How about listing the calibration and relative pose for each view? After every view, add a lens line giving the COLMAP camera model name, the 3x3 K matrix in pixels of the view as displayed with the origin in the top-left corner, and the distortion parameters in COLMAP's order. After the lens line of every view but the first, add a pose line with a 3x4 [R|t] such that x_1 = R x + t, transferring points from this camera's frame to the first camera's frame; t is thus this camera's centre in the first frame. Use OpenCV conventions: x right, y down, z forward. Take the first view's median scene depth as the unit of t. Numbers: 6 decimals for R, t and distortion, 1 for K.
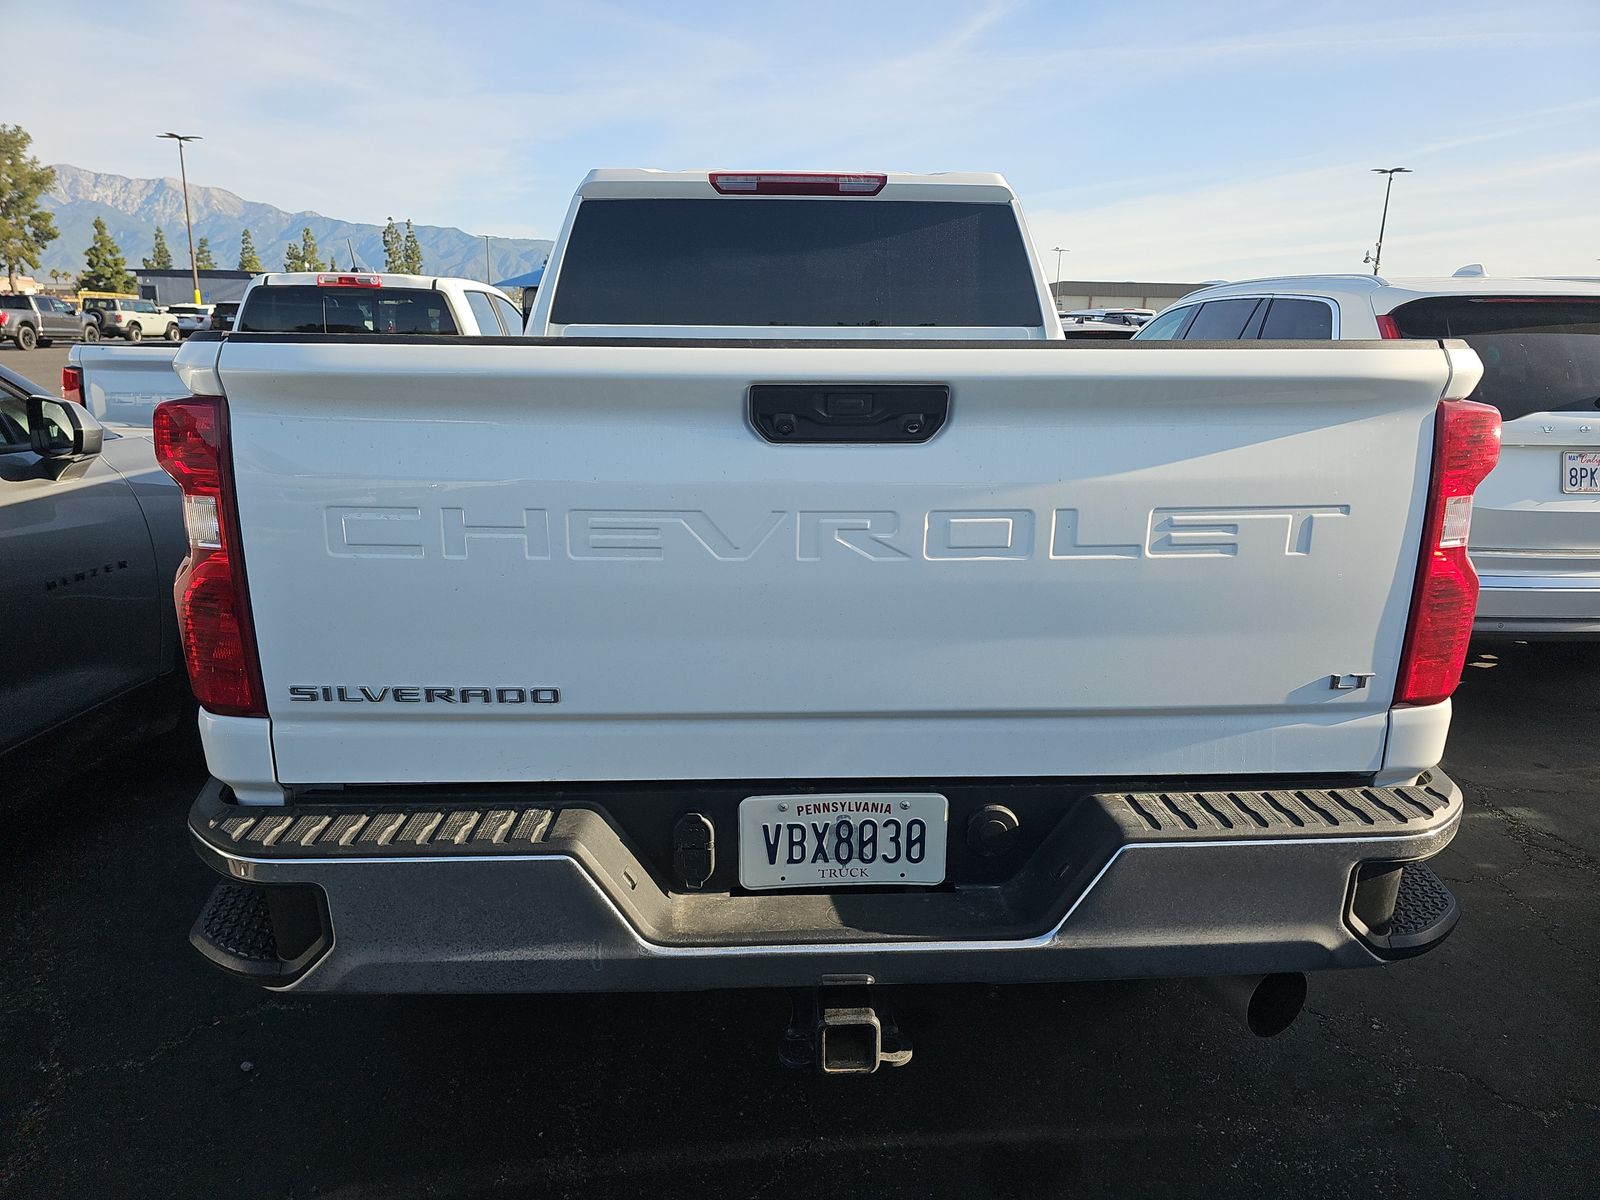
lens RADIAL K [[1065.7, 0, 806.1], [0, 1065.7, 585.5], [0, 0, 1]] dist [0.053939, -0.045440]
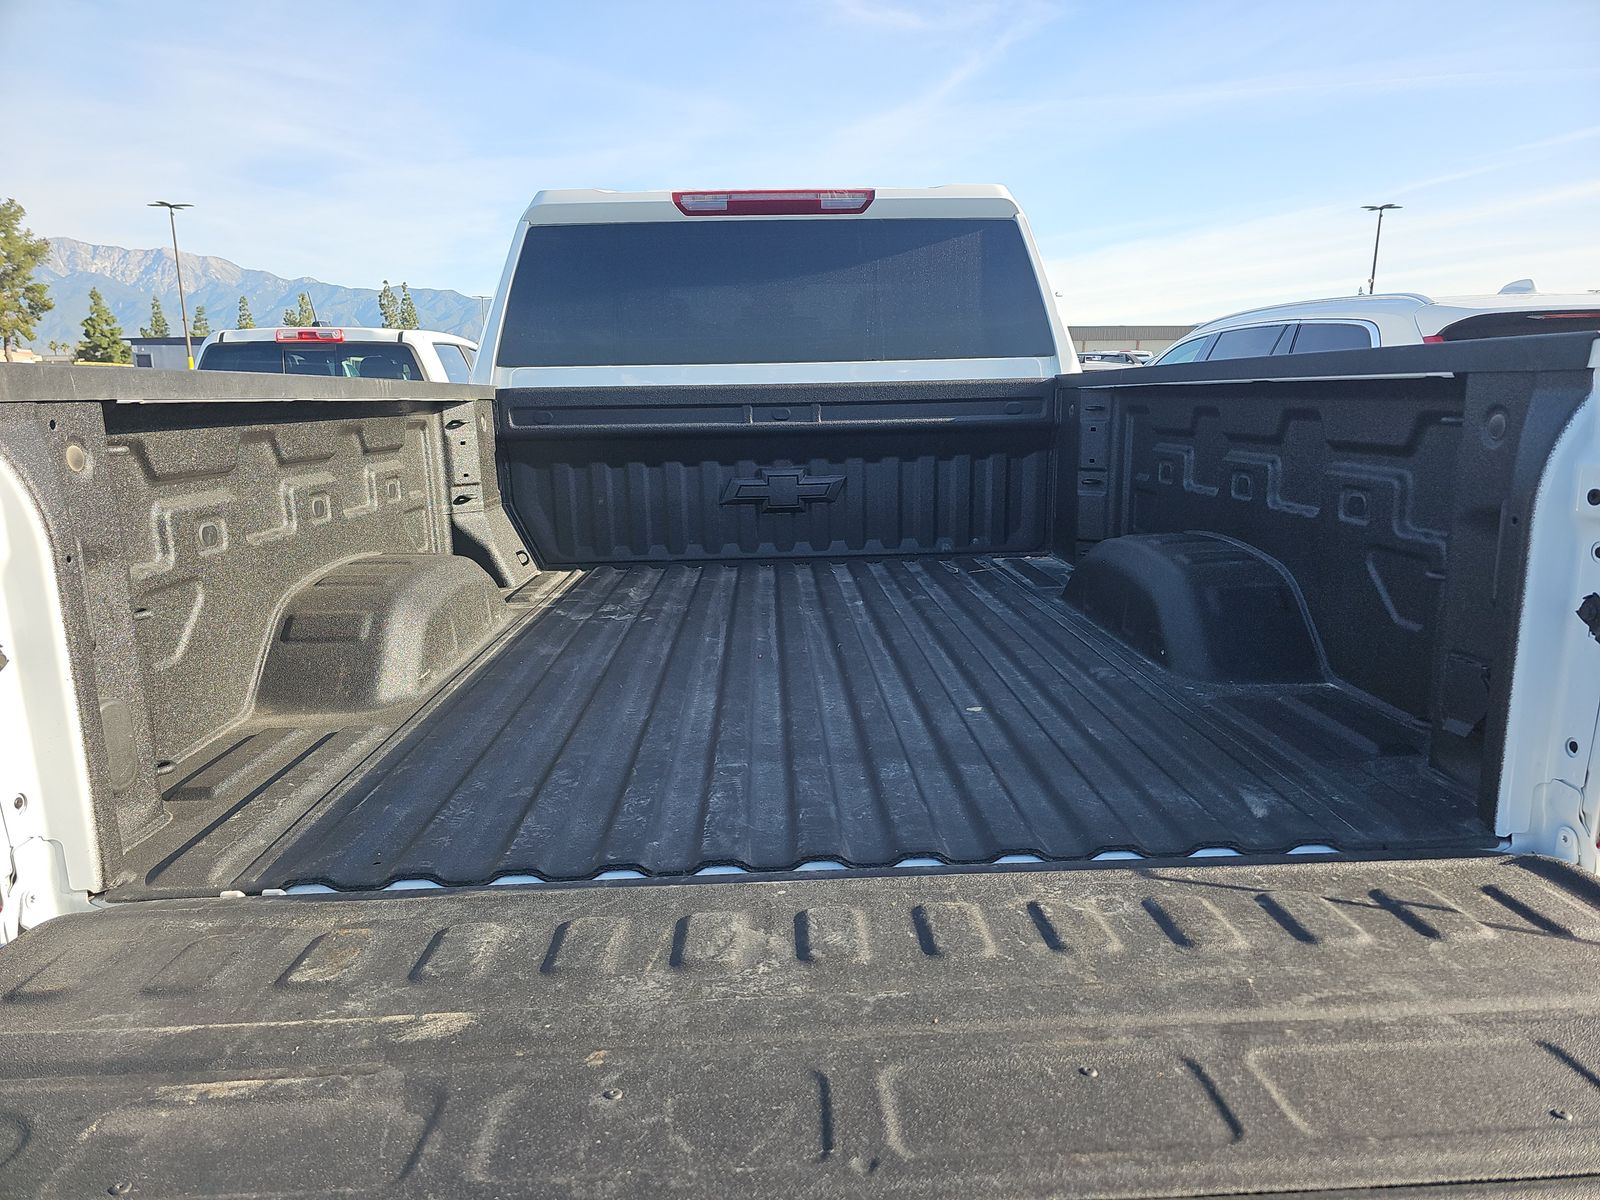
lens RADIAL K [[1065.7, 0, 809.5], [0, 1065.7, 613.7], [0, 0, 1]] dist [0.053939, -0.045440]
pose [[0.999650, -0.026411, 0.001460, 0.011302], [0.026435, 0.999444, -0.020337, -0.017662], [-0.000922, 0.020368, 0.999792, 0.125282]]
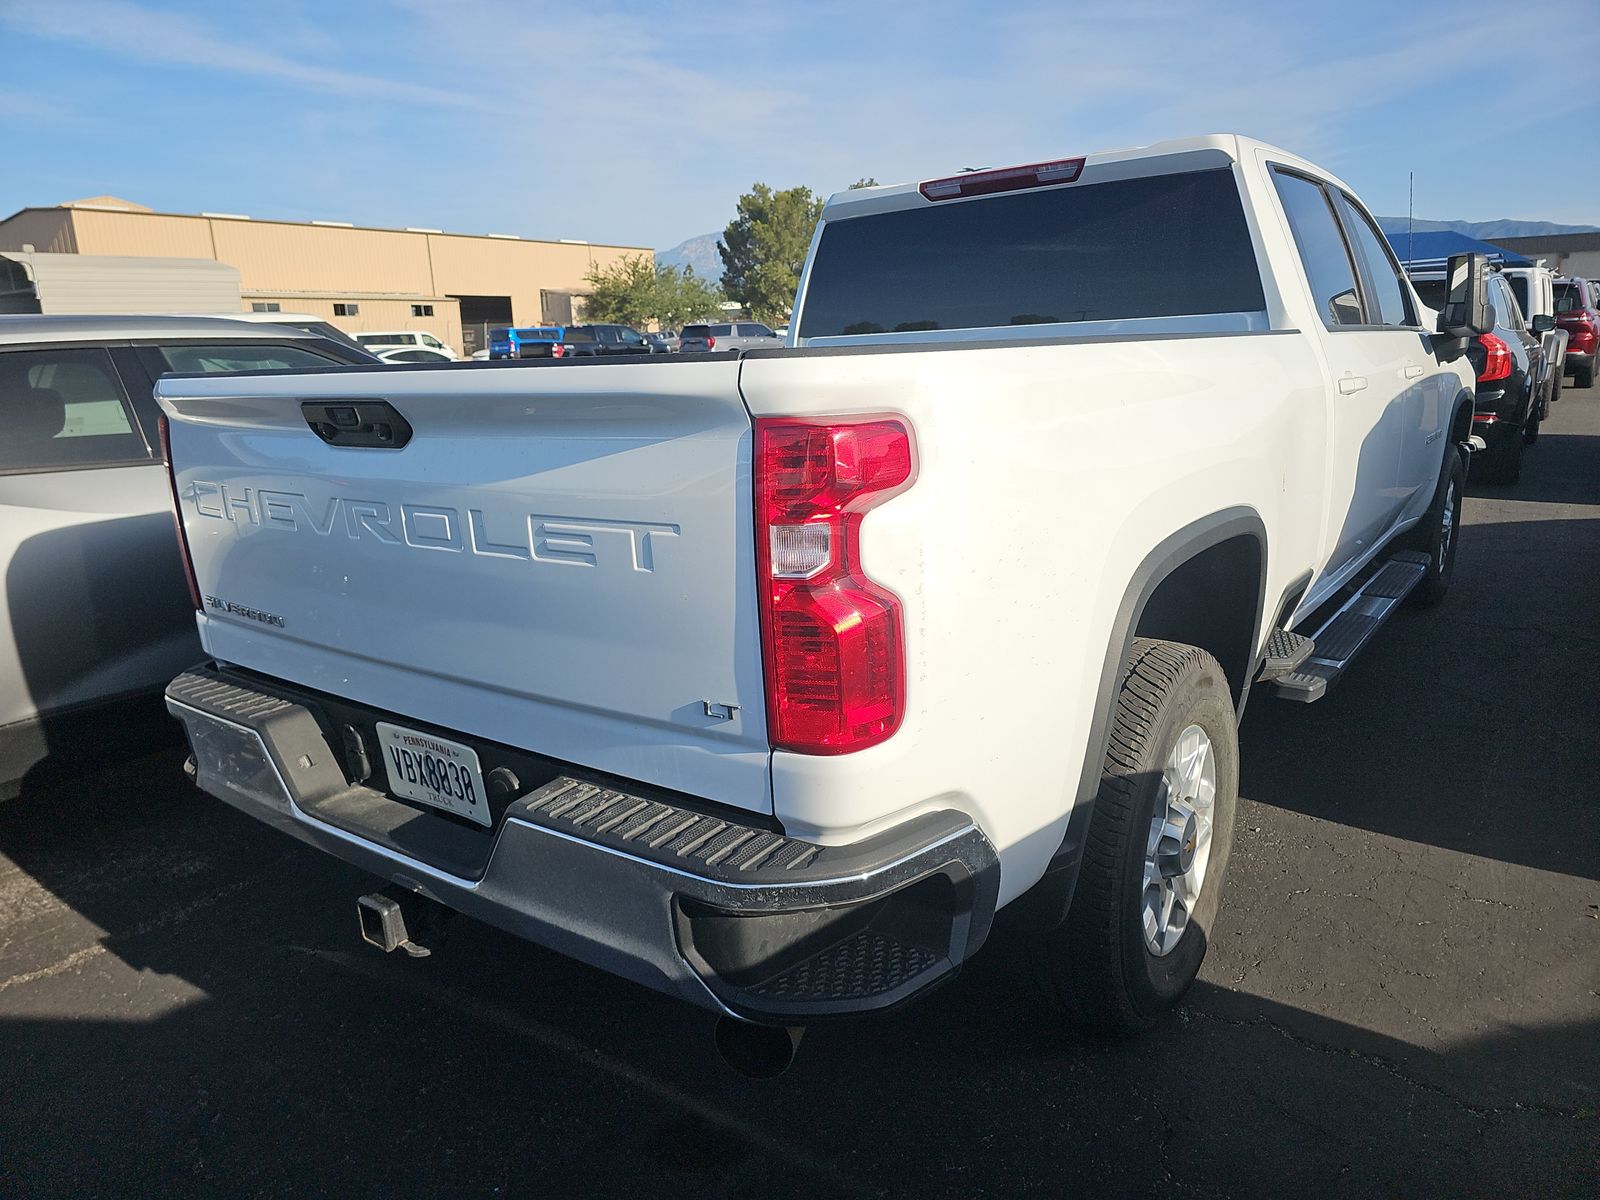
lens RADIAL K [[1065.7, 0, 801.6], [0, 1065.7, 598.9], [0, 0, 1]] dist [0.053939, -0.045440]
pose [[0.772277, 0.107240, -0.626169, 0.503496], [-0.097405, 0.993983, 0.050100, -0.028069], [0.627774, 0.022301, 0.778076, 0.135815]]
